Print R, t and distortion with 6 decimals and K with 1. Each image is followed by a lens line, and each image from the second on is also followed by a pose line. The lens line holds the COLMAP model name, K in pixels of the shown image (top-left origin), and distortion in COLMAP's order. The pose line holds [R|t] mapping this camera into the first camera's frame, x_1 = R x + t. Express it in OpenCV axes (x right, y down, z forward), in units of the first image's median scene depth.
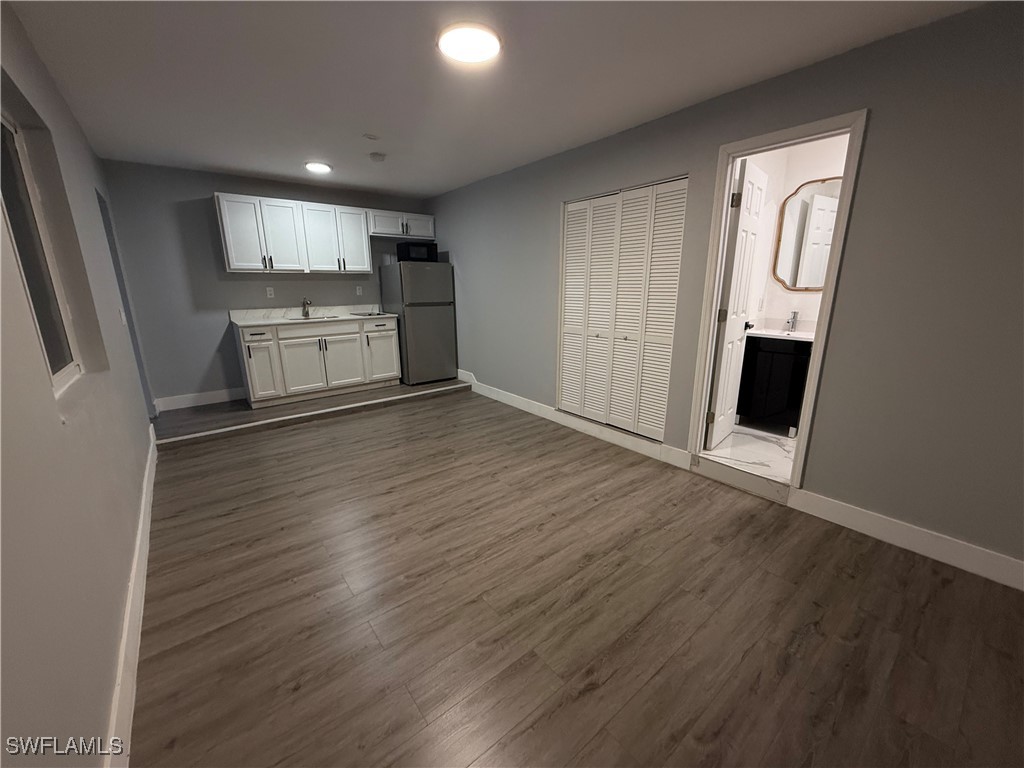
lens RADIAL K [[407.5, 0, 509.8], [0, 407.5, 387.6], [0, 0, 1]] dist [-0.002268, -0.000097]
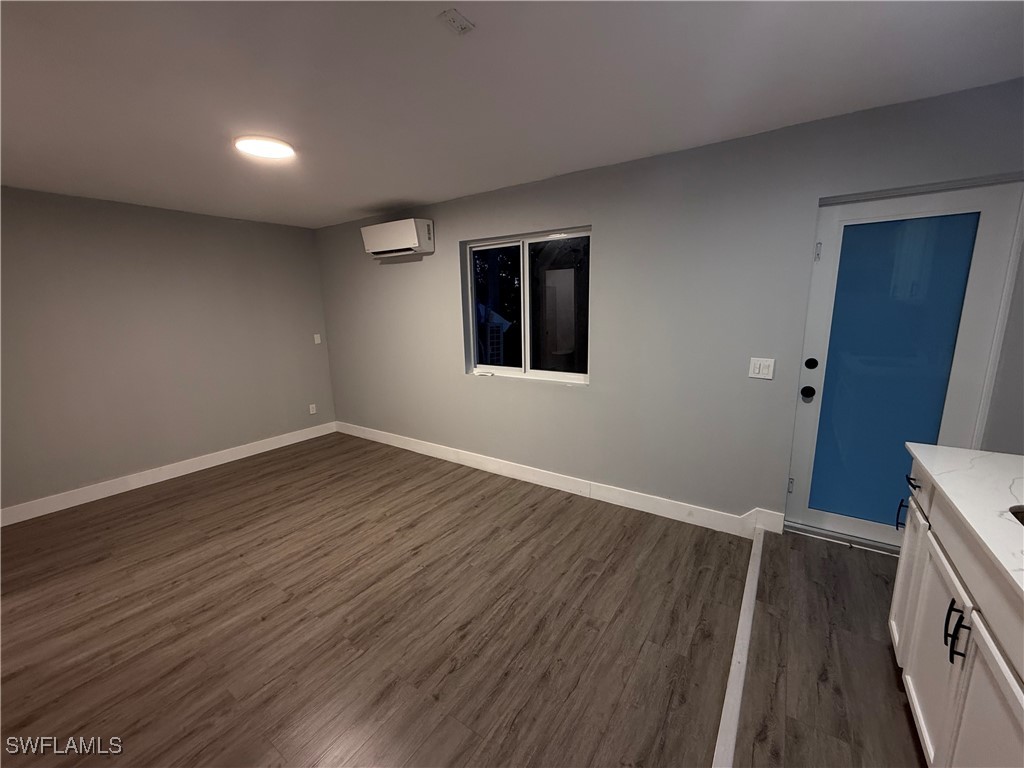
lens RADIAL K [[407.5, 0, 517.6], [0, 407.5, 382.5], [0, 0, 1]] dist [-0.002268, -0.000097]
pose [[-0.953326, 0.080709, -0.290955, -0.165645], [-0.048361, 0.910359, 0.410983, -0.307801], [0.298044, 0.405872, -0.863966, 1.045542]]
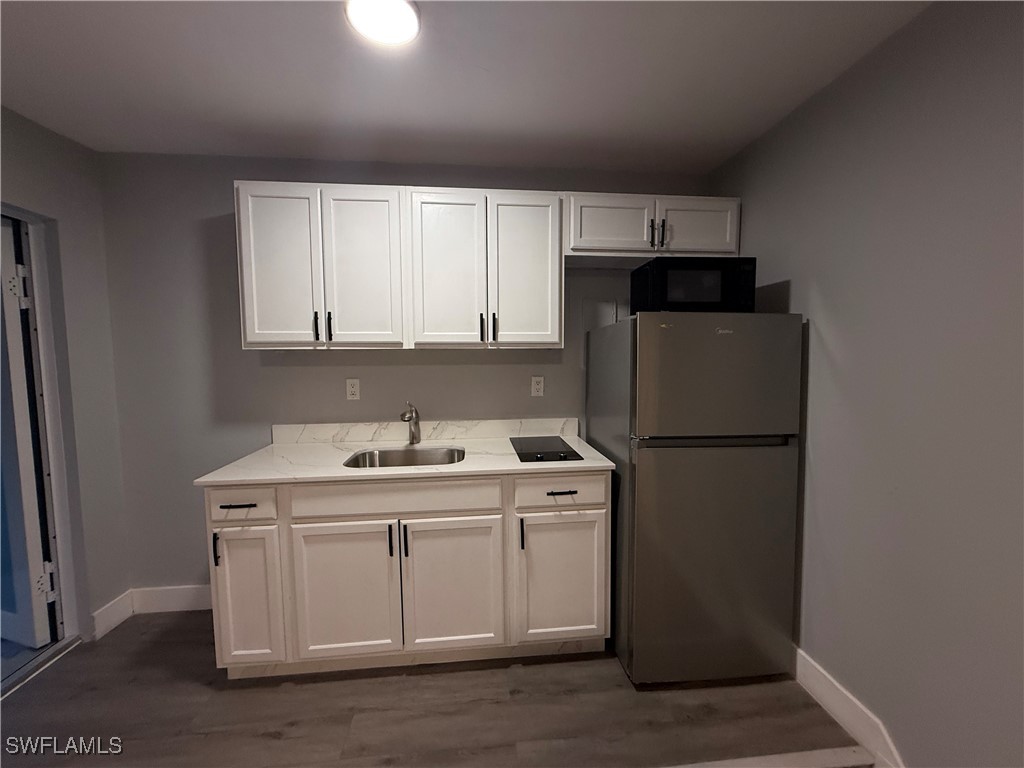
lens RADIAL K [[407.5, 0, 510.7], [0, 407.5, 384.6], [0, 0, 1]] dist [-0.002268, -0.000097]
pose [[0.839590, 0.039876, -0.541755, -0.177570], [-0.132976, 0.982047, -0.133797, -0.201060], [0.526694, 0.184375, 0.829819, 0.704918]]
